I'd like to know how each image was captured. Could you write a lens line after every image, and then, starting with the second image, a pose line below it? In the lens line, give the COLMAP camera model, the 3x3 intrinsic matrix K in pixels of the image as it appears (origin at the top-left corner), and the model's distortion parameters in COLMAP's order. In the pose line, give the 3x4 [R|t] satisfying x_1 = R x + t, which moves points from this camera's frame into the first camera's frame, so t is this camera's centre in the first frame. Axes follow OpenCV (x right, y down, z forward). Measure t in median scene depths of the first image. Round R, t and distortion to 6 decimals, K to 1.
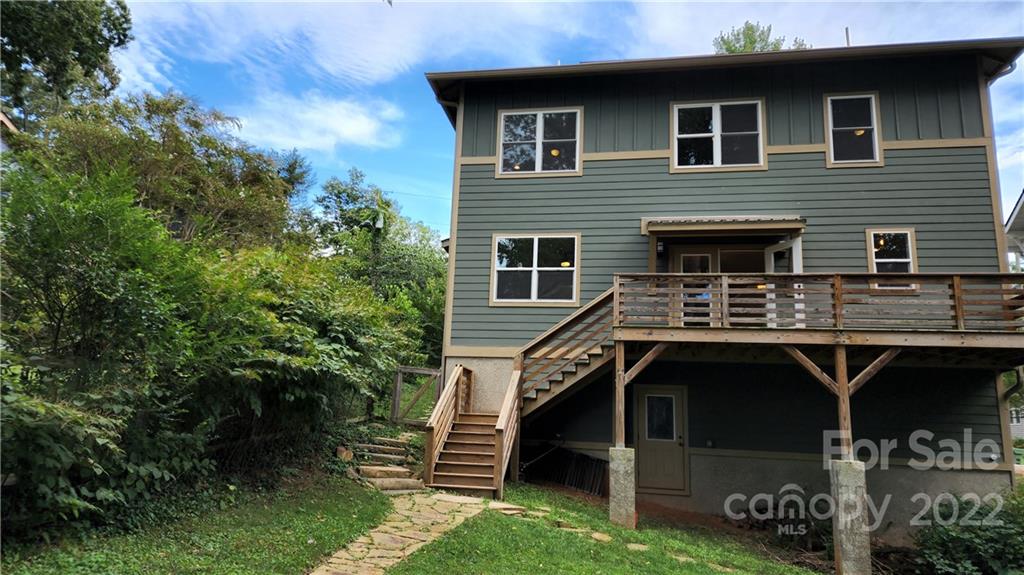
lens RADIAL K [[677.2, 0, 506.2], [0, 677.2, 295.6], [0, 0, 1]] dist [0.089194, -0.064316]
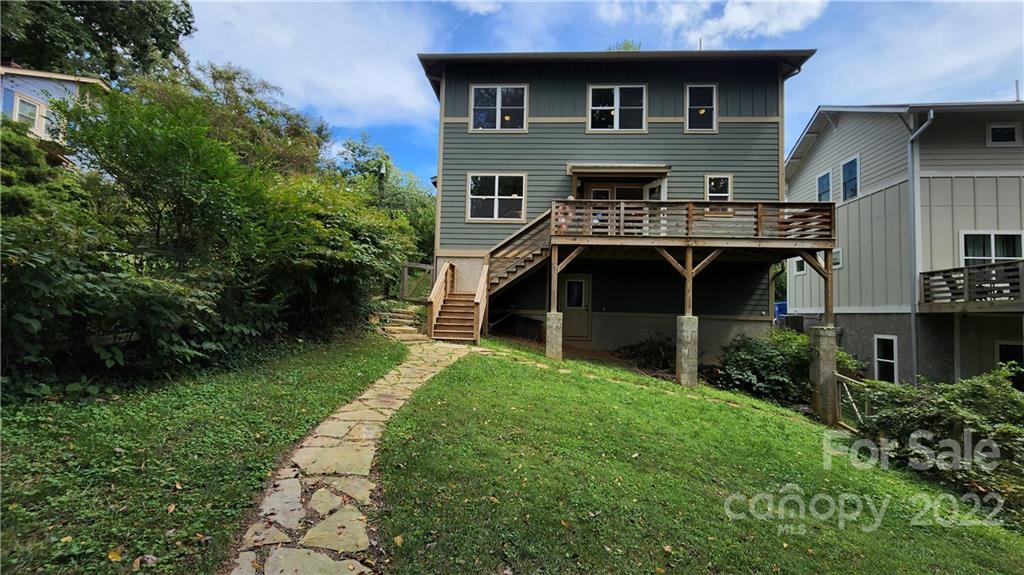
lens RADIAL K [[422.8, 0, 513.0], [0, 422.8, 292.6], [0, 0, 1]] dist [0.002335, -0.000098]
pose [[0.993772, -0.010352, 0.110951, -0.030151], [-0.007866, 0.986674, 0.162517, 0.018054], [-0.111155, -0.162377, 0.980448, 0.054124]]
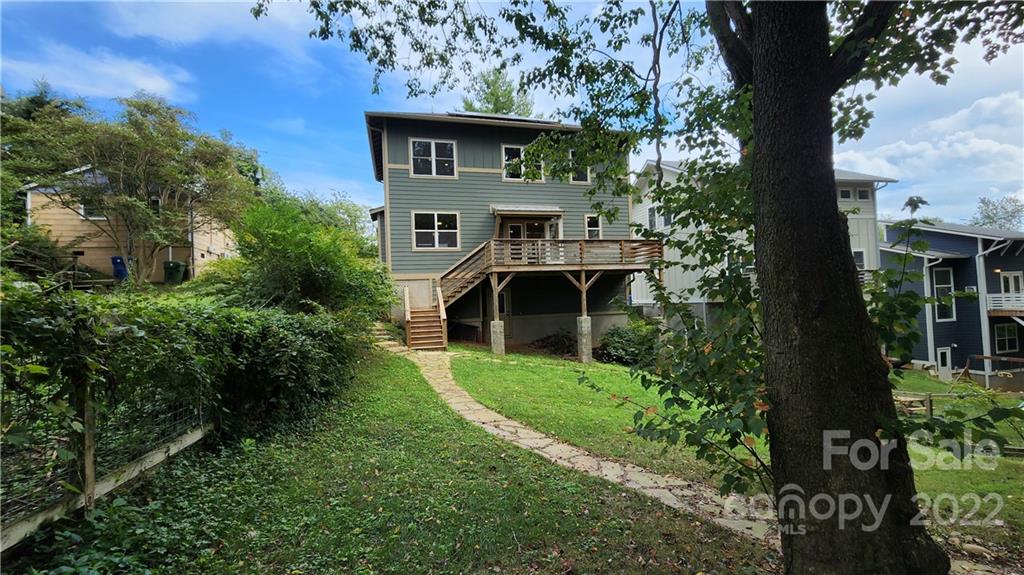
lens RADIAL K [[422.8, 0, 514.5], [0, 422.8, 293.6], [0, 0, 1]] dist [0.002335, -0.000098]
pose [[0.899585, -0.069096, 0.431245, -0.315558], [-0.013058, 0.982709, 0.184694, -0.099309], [-0.436550, -0.171779, 0.883128, -0.174172]]
